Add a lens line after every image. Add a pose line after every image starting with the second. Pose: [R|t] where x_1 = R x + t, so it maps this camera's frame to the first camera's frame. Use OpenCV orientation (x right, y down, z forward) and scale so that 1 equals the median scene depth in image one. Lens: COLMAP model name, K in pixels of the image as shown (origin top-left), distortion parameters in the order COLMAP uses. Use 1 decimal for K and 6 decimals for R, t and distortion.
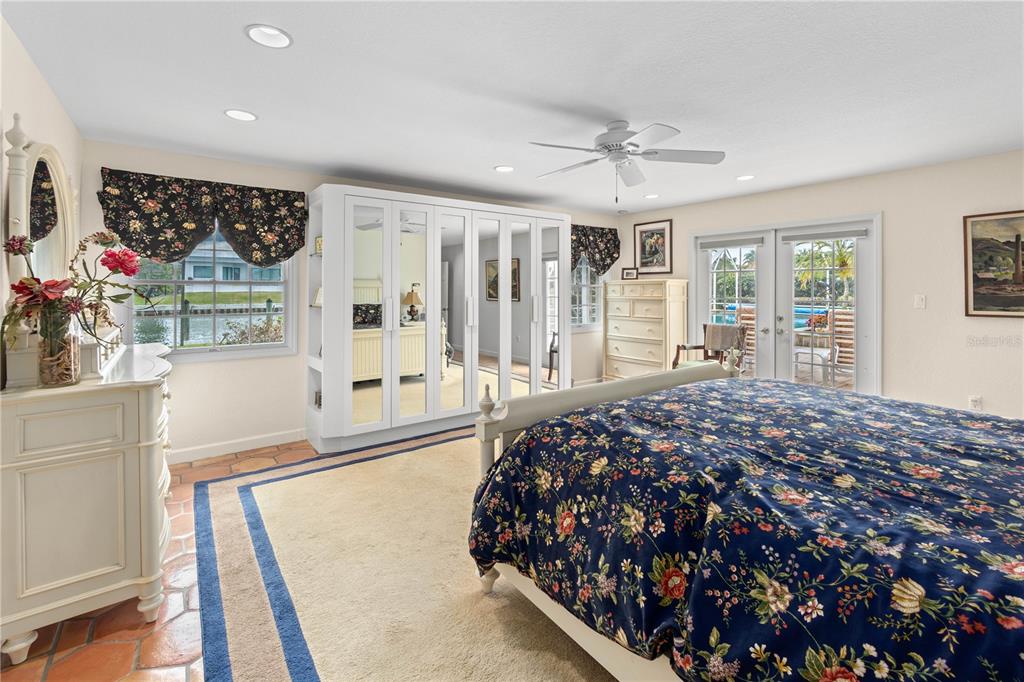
lens RADIAL K [[444.5, 0, 513.6], [0, 444.5, 293.1], [0, 0, 1]] dist [-0.000785, -0.000046]
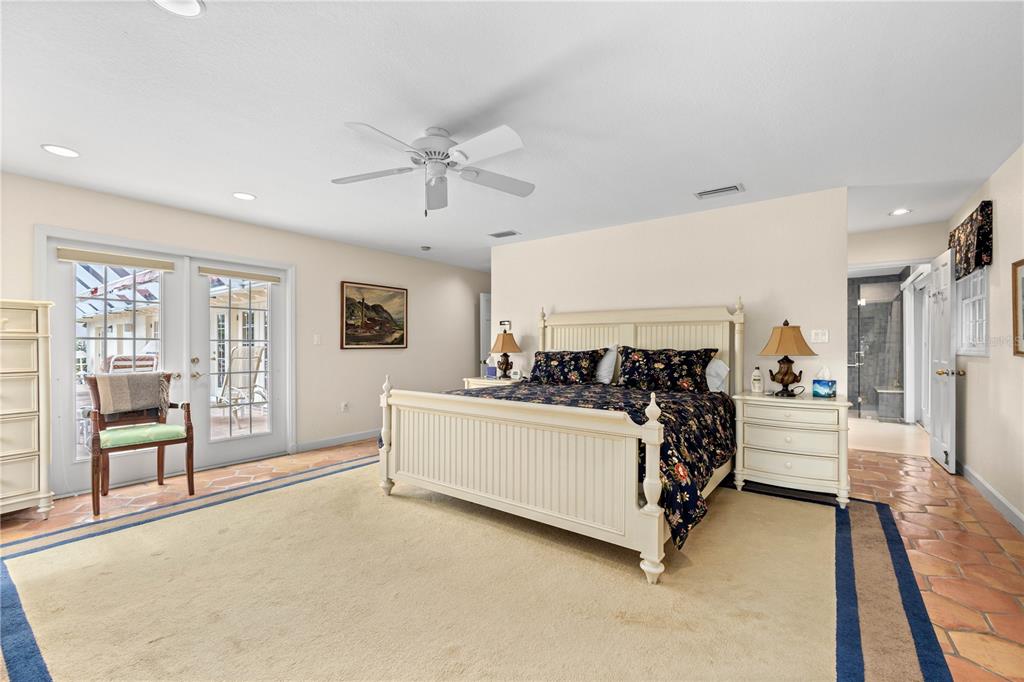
lens RADIAL K [[439.1, 0, 511.9], [0, 439.1, 344.8], [0, 0, 1]] dist [-0.001189, 0.000087]
pose [[-0.291100, -0.003567, 0.956686, -0.548304], [0.003104, 0.999984, 0.004673, 0.033165], [-0.956687, 0.004330, -0.291085, 0.894639]]
